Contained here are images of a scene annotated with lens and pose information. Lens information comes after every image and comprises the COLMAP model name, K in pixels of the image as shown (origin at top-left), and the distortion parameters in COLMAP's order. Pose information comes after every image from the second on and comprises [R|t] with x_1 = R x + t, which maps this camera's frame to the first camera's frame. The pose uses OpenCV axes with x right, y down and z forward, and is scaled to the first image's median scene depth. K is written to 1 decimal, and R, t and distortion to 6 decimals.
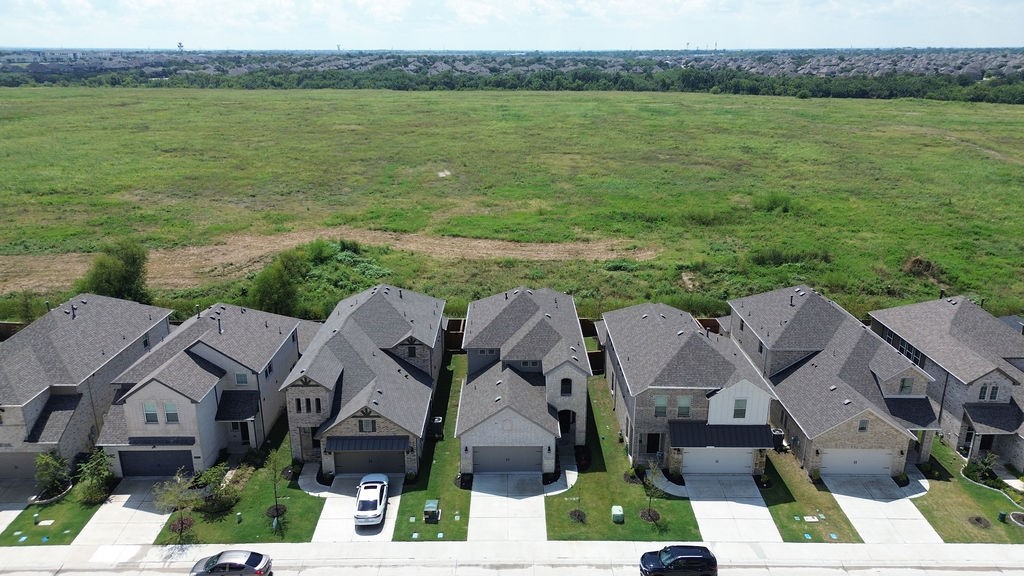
lens RADIAL K [[738.2, 0, 512.0], [0, 738.2, 288.0], [0, 0, 1]] dist [0.059302, -0.062097]
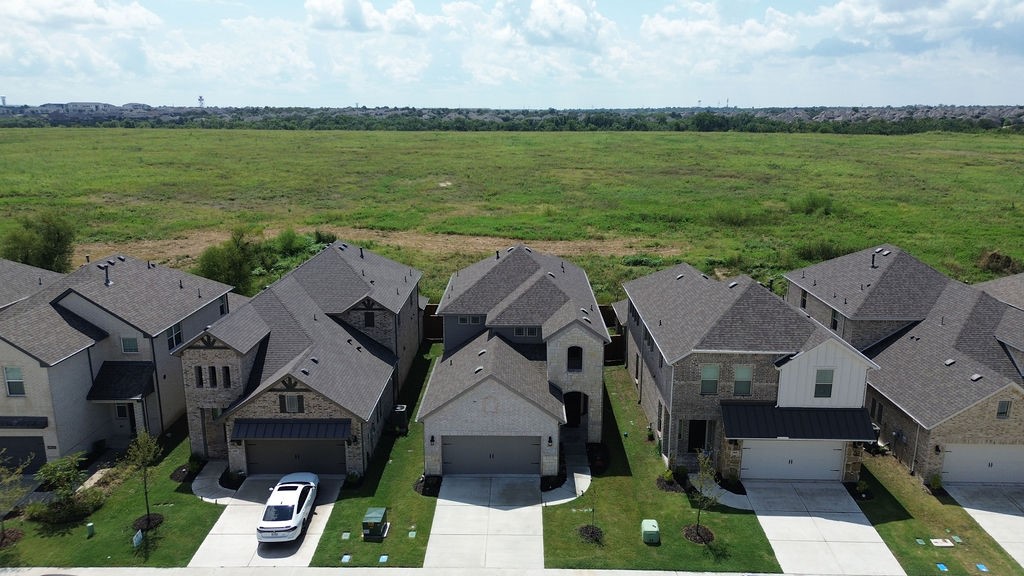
lens RADIAL K [[738.2, 0, 512.0], [0, 738.2, 288.0], [0, 0, 1]] dist [0.059302, -0.062097]
pose [[0.999824, 0.005969, -0.017763, 0.023236], [-0.007258, 0.997273, -0.073445, 0.113112], [0.017276, 0.073561, 0.997141, 0.260807]]
